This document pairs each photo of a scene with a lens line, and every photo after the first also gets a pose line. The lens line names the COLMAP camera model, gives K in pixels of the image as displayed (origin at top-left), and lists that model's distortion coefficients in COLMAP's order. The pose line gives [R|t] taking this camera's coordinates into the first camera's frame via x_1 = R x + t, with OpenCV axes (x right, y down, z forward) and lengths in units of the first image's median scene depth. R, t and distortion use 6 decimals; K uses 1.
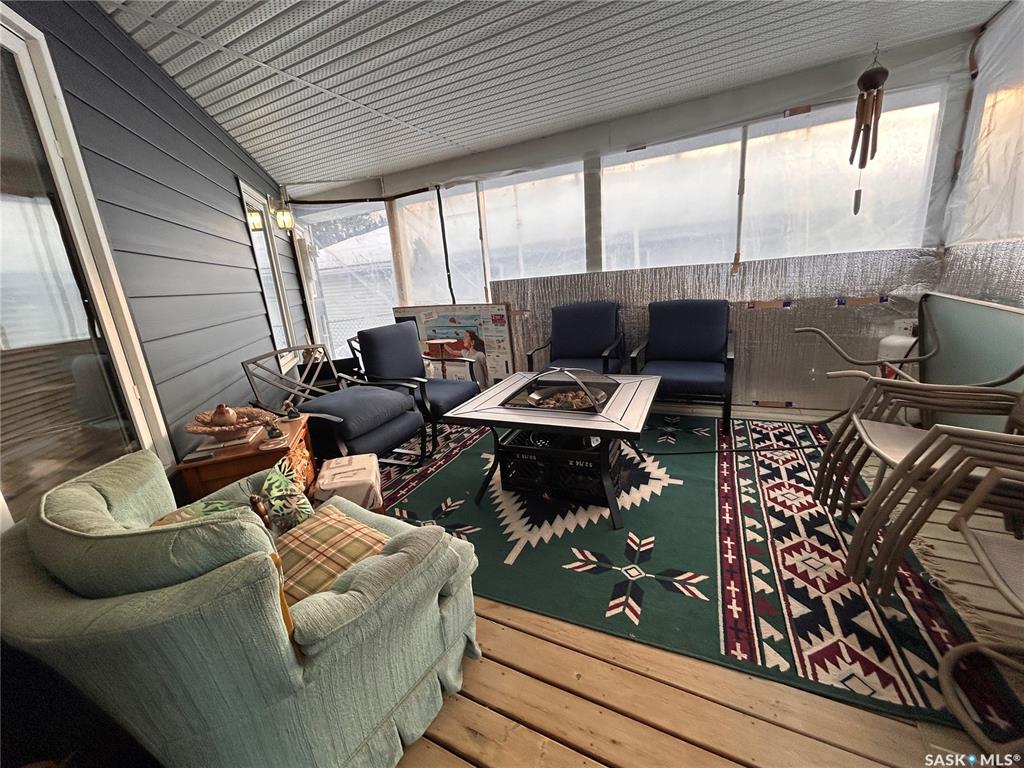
lens RADIAL K [[411.1, 0, 511.8], [0, 411.1, 384.8], [0, 0, 1]] dist [0.002020, -0.000339]
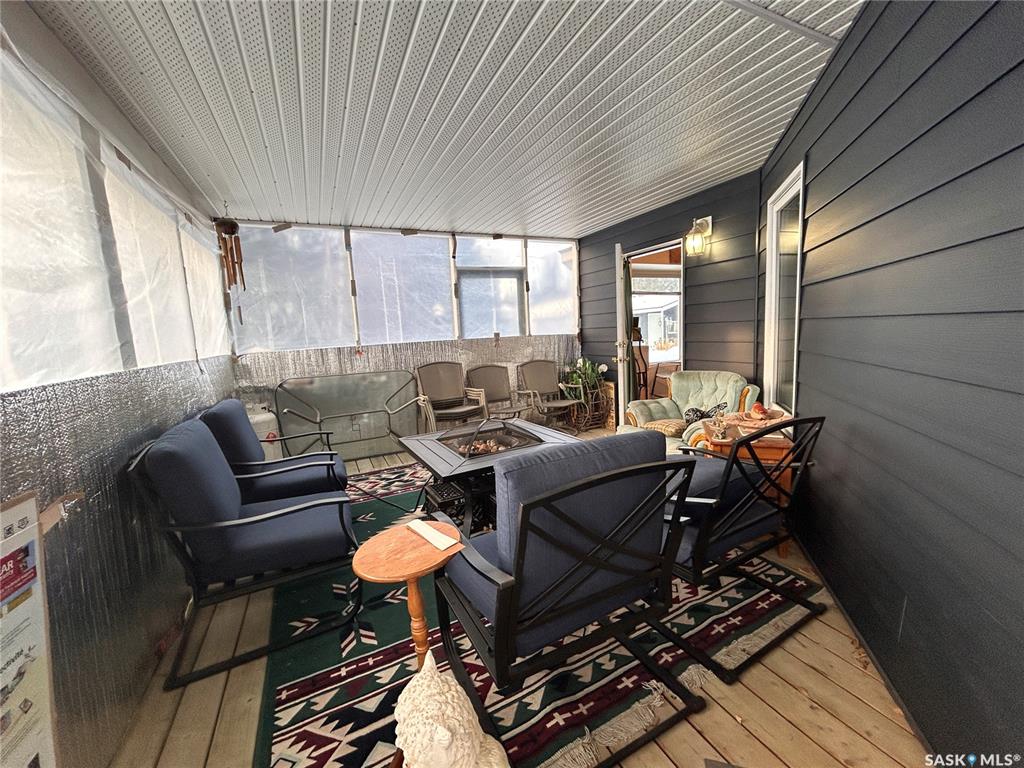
lens RADIAL K [[411.1, 0, 515.8], [0, 411.1, 382.3], [0, 0, 1]] dist [0.002020, -0.000339]
pose [[-0.795733, 0.043413, 0.604090, -0.567335], [0.265530, 0.921463, 0.283547, -0.391297], [-0.544337, 0.386032, -0.744766, 1.617592]]
